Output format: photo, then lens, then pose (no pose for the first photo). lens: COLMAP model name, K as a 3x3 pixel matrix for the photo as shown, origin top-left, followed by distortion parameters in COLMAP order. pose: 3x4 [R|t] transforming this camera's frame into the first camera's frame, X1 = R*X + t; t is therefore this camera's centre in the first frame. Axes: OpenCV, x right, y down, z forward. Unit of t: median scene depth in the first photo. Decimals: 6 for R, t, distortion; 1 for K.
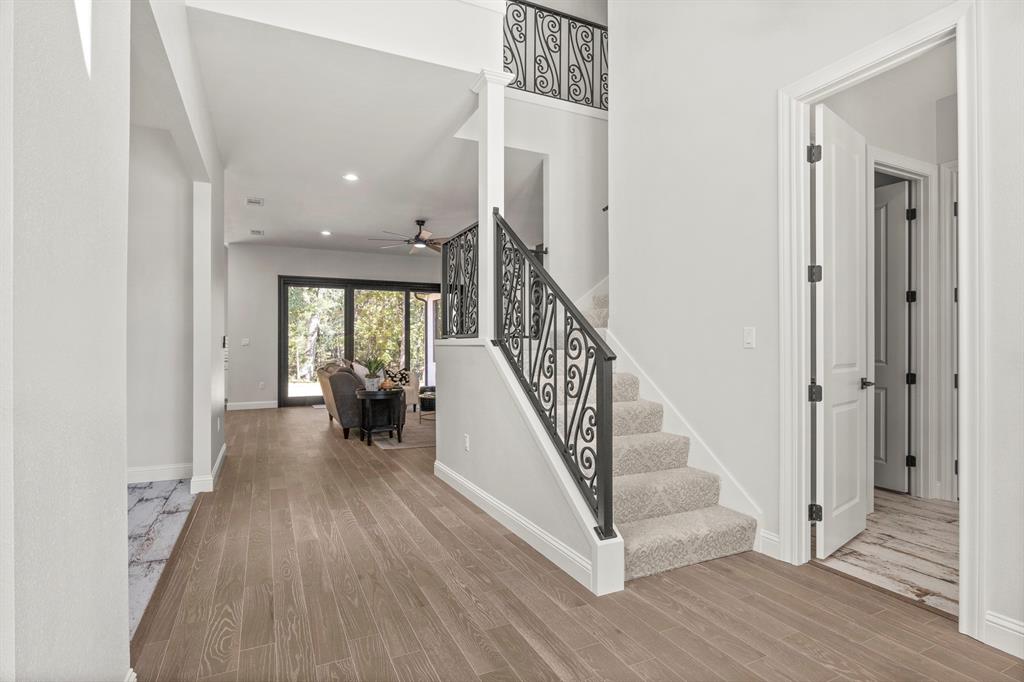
lens RADIAL K [[523.1, 0, 512.0], [0, 523.1, 341.0], [0, 0, 1]] dist [-0.001818, -0.000419]
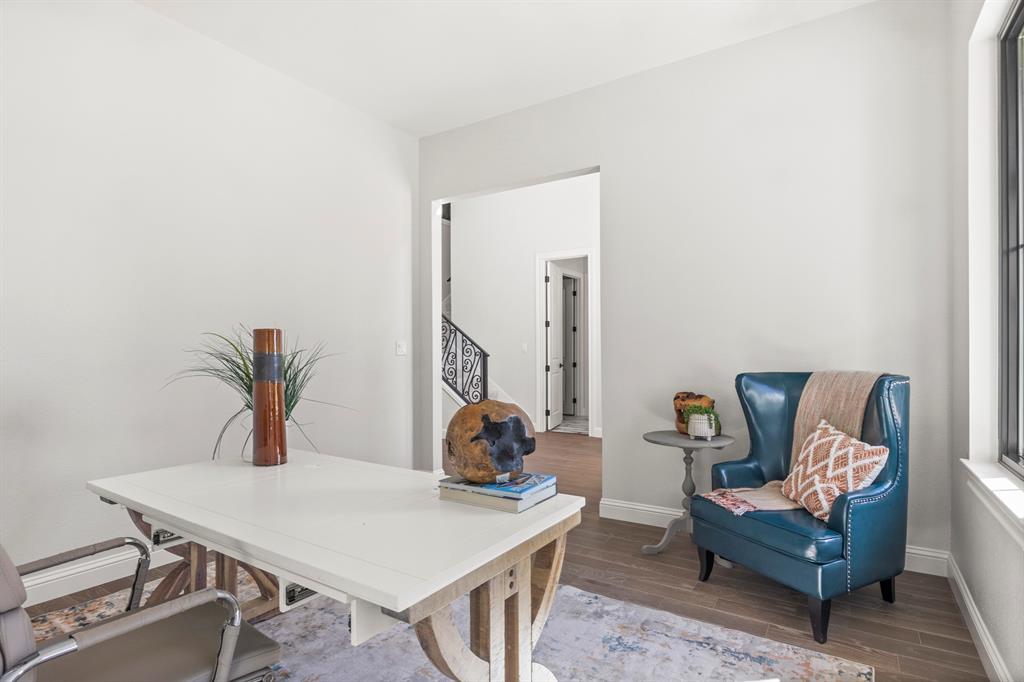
lens RADIAL K [[523.1, 0, 512.0], [0, 523.1, 341.0], [0, 0, 1]] dist [-0.001818, -0.000419]
pose [[0.854927, 0.005773, 0.518716, -0.964595], [-0.000761, 0.999951, -0.009875, -0.014483], [-0.518748, 0.008047, 0.854889, -1.195628]]
